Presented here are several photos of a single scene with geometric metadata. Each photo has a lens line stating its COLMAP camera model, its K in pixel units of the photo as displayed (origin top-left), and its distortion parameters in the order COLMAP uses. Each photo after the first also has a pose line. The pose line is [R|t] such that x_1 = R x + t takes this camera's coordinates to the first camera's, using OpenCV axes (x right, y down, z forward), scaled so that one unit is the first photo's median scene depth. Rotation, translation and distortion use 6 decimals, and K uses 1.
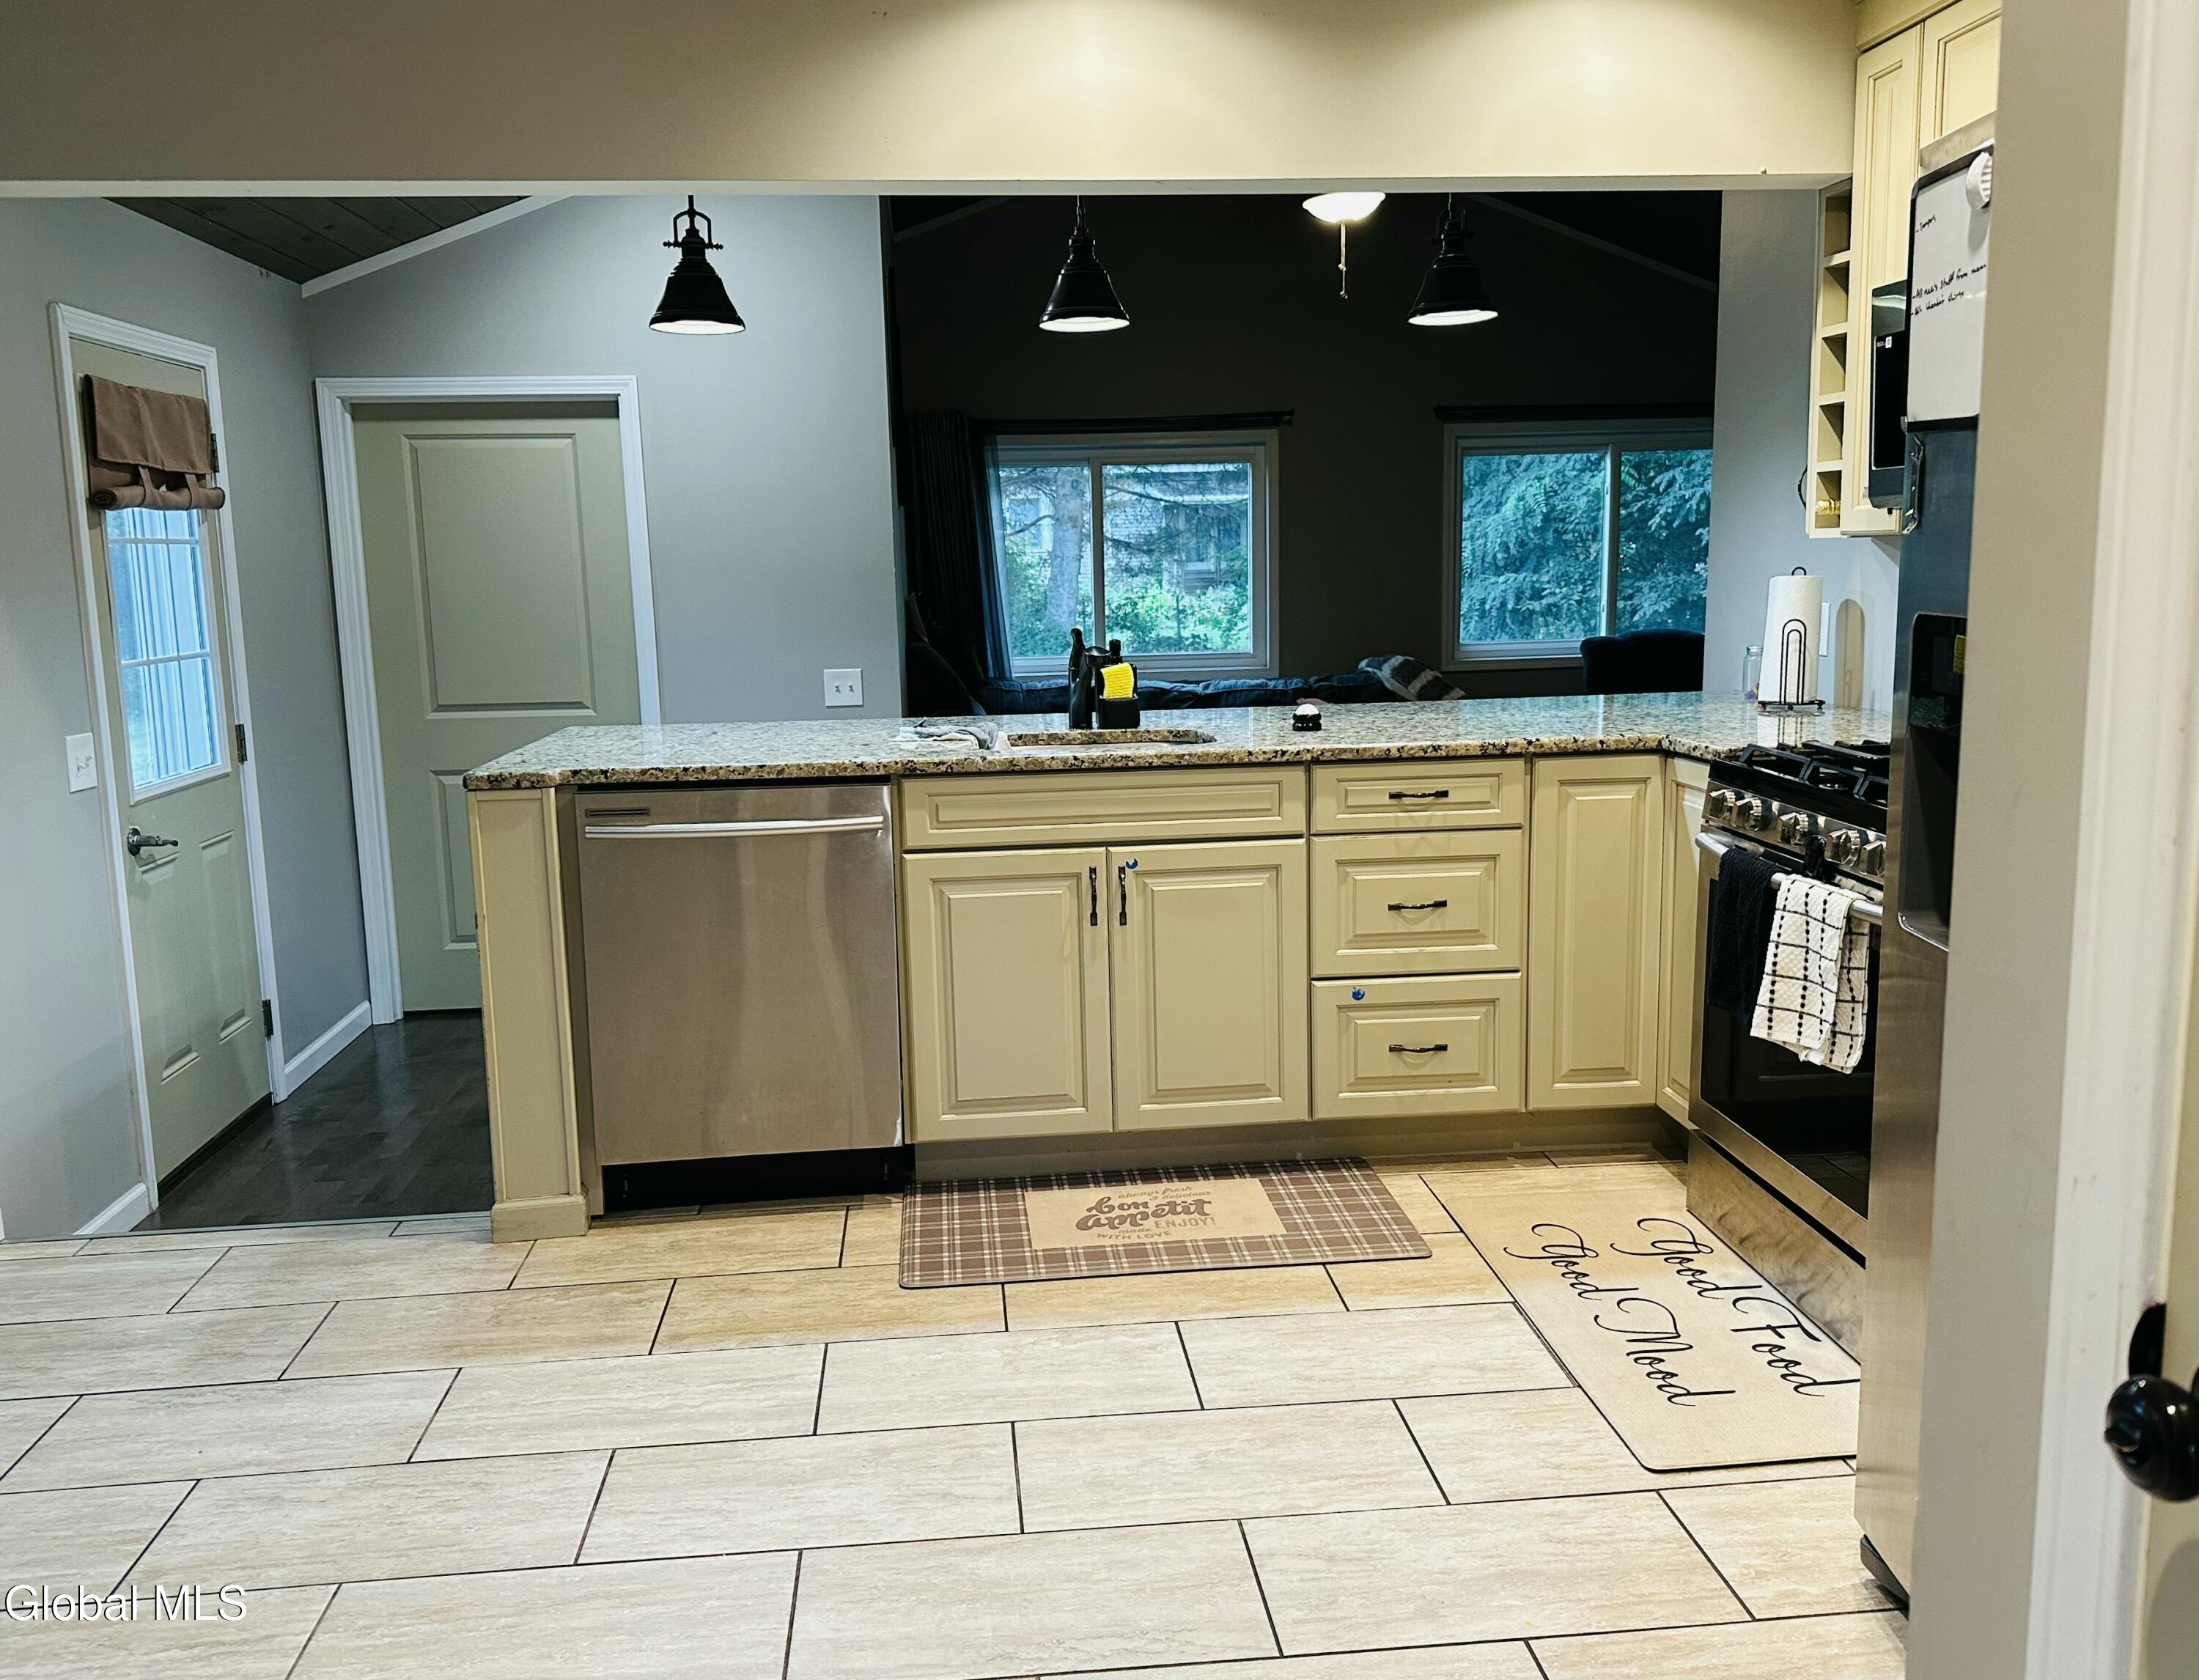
lens RADIAL K [[1683.4, 0, 1088.5], [0, 1683.4, 821.4], [0, 0, 1]] dist [0.072909, -0.044594]
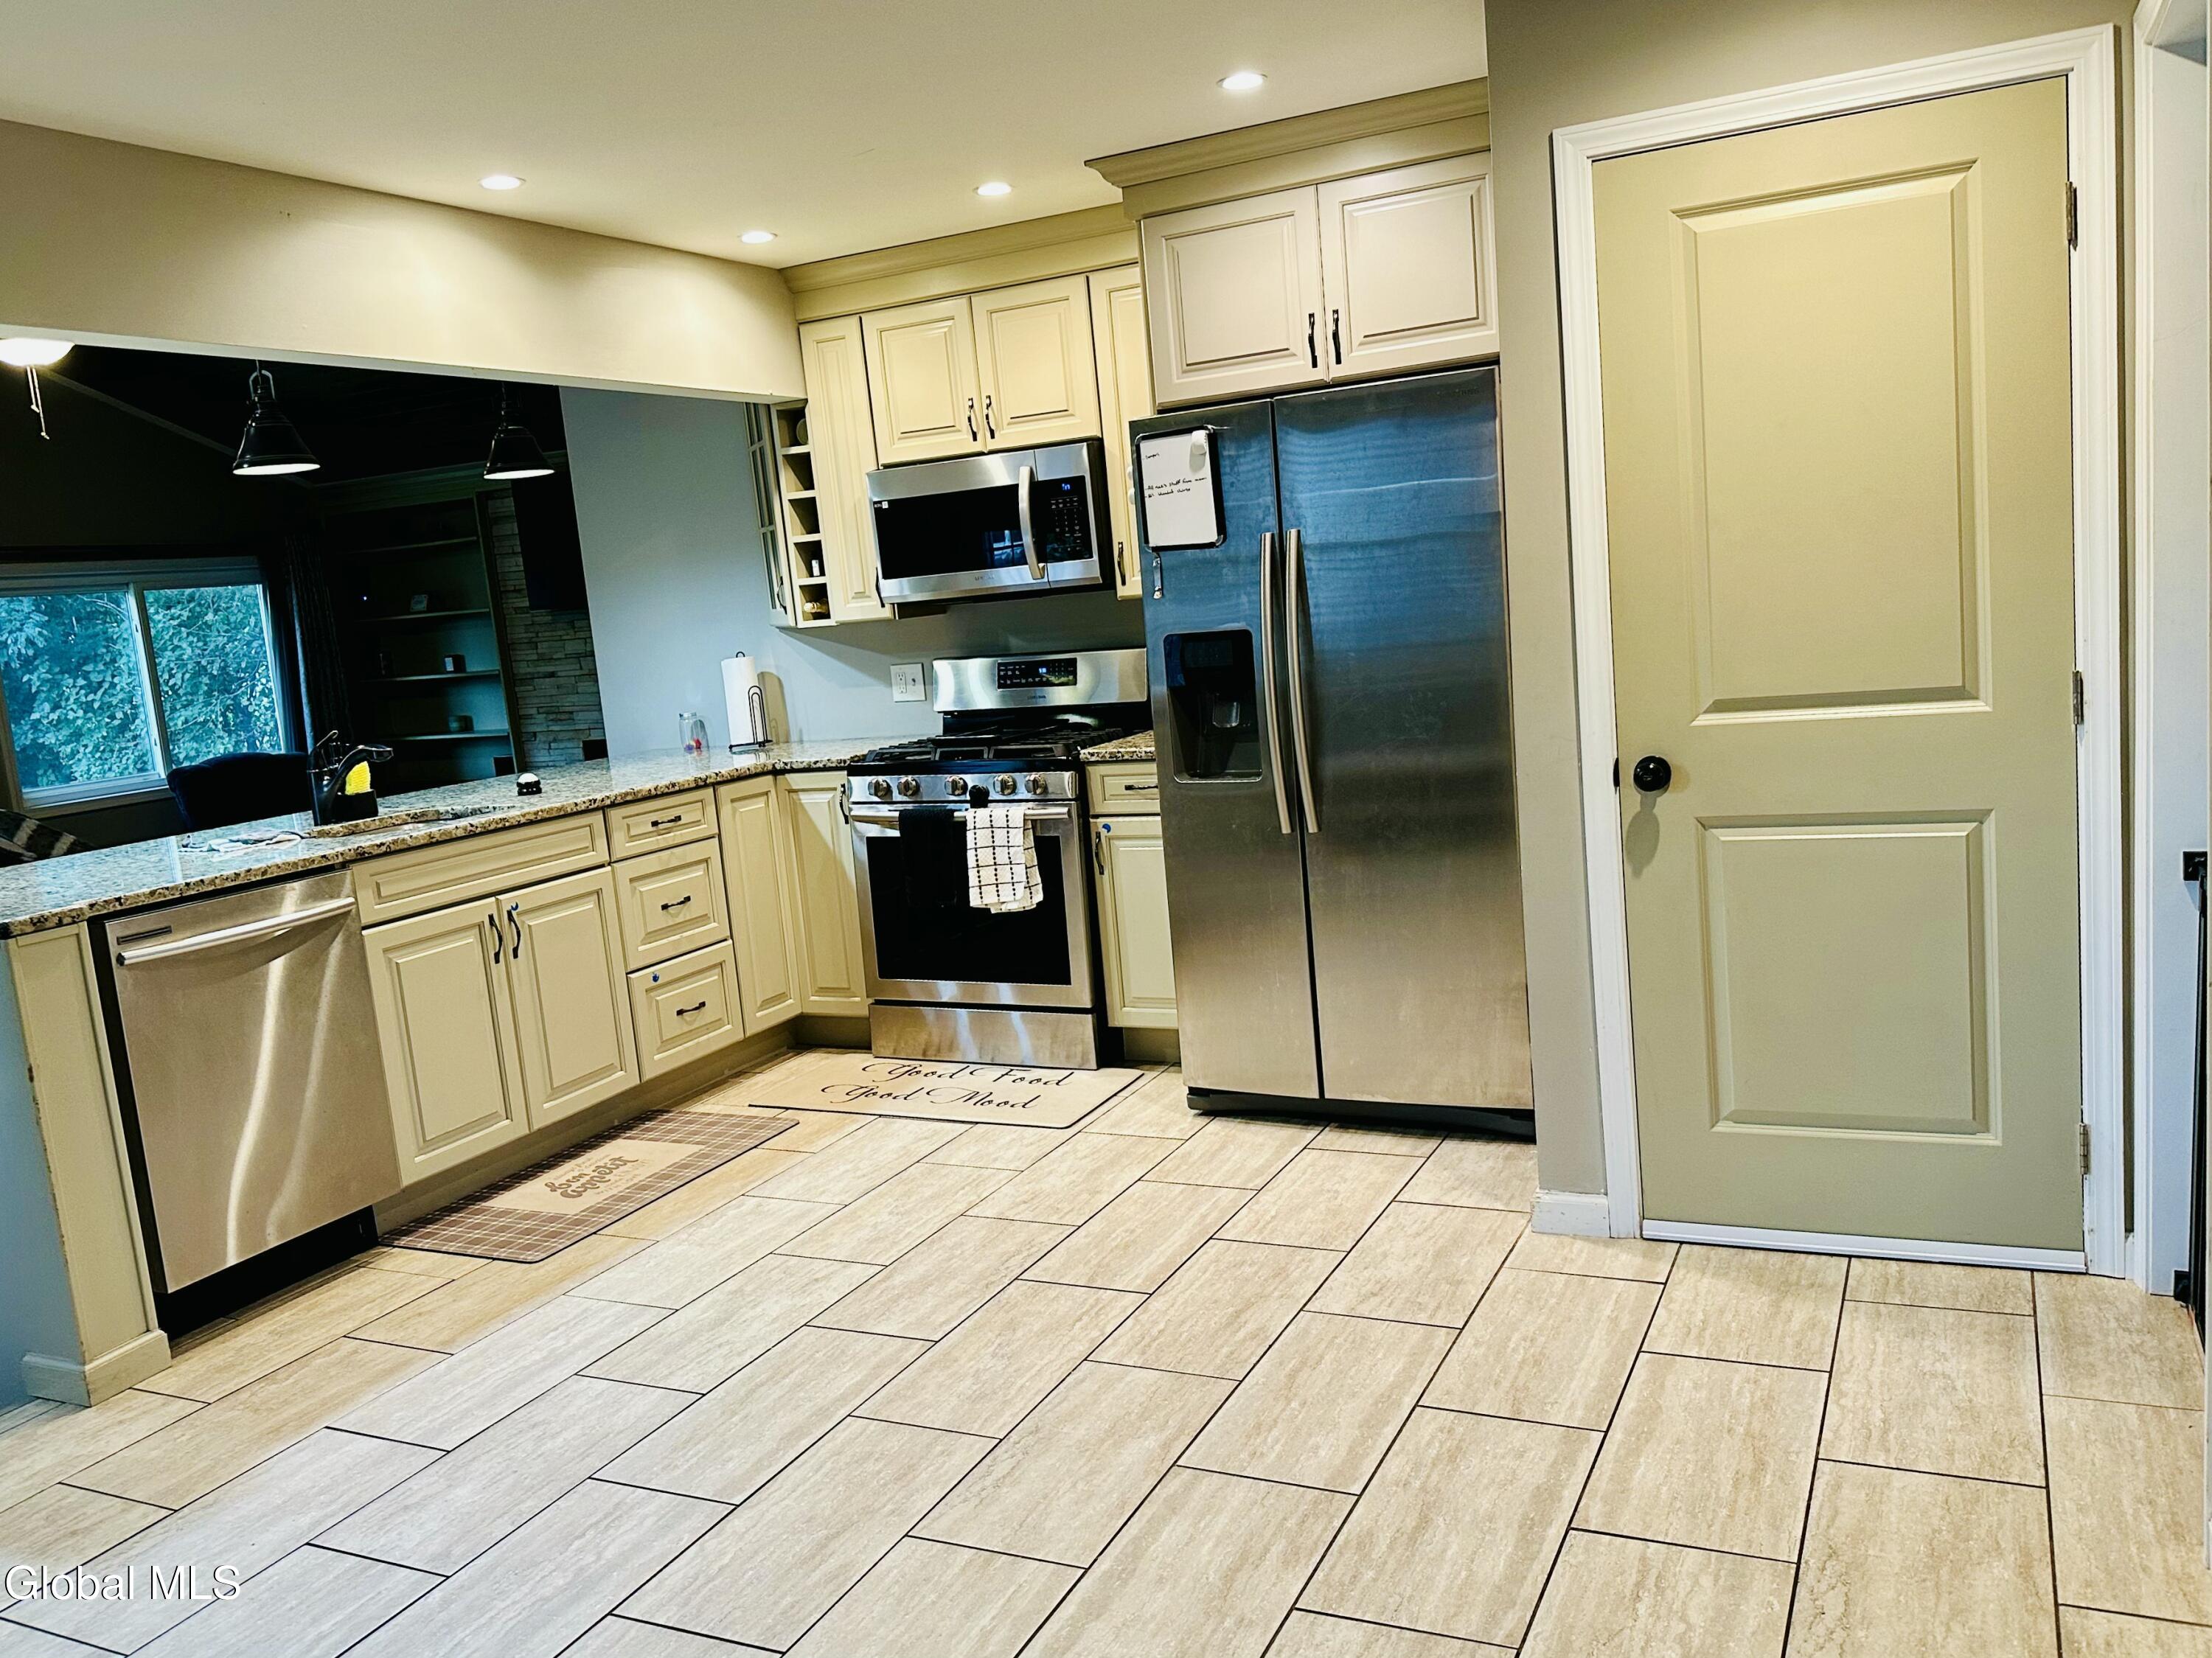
lens RADIAL K [[1744.3, 0, 1103.9], [0, 1744.3, 844.9], [0, 0, 1]] dist [0.003744, -0.016546]
pose [[0.510700, -0.145786, 0.847309, -0.817083], [0.207557, 0.977275, 0.043047, 0.015535], [-0.834330, 0.153881, 0.529353, -0.030356]]
